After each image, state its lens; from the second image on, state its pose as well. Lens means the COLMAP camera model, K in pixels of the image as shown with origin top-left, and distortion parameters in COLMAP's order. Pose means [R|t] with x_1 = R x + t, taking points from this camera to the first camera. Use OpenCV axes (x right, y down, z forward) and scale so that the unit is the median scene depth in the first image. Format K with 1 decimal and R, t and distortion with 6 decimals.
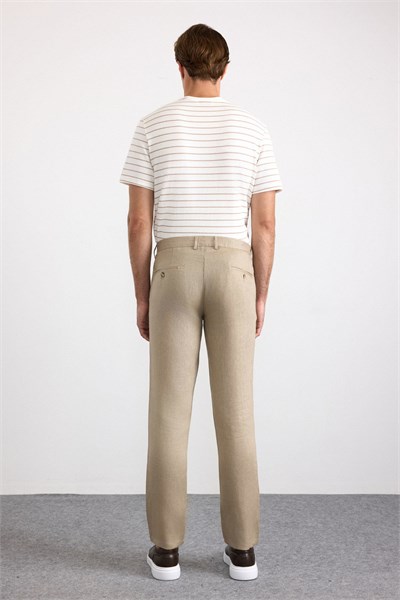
lens RADIAL K [[1467.3, 0, 200.0], [0, 1467.3, 300.0], [0, 0, 1]] dist [-0.025094, -0.023401]
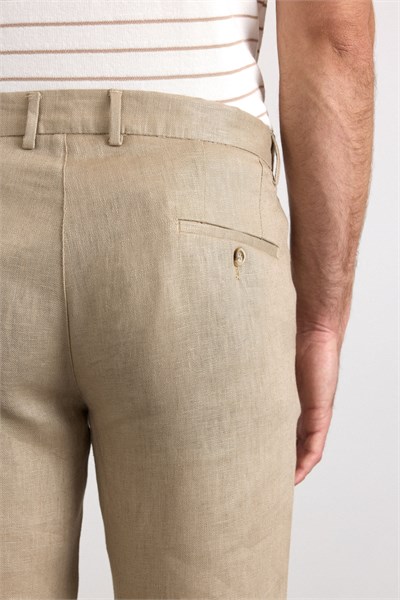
lens RADIAL K [[1136.7, 0, 200.0], [0, 1136.7, 300.0], [0, 0, 1]] dist [-0.017569, 0.143400]
pose [[0.988667, -0.002628, -0.150101, 0.051642], [0.020748, 0.992643, 0.119286, -0.031261], [0.148684, -0.121048, 0.981448, 0.816192]]
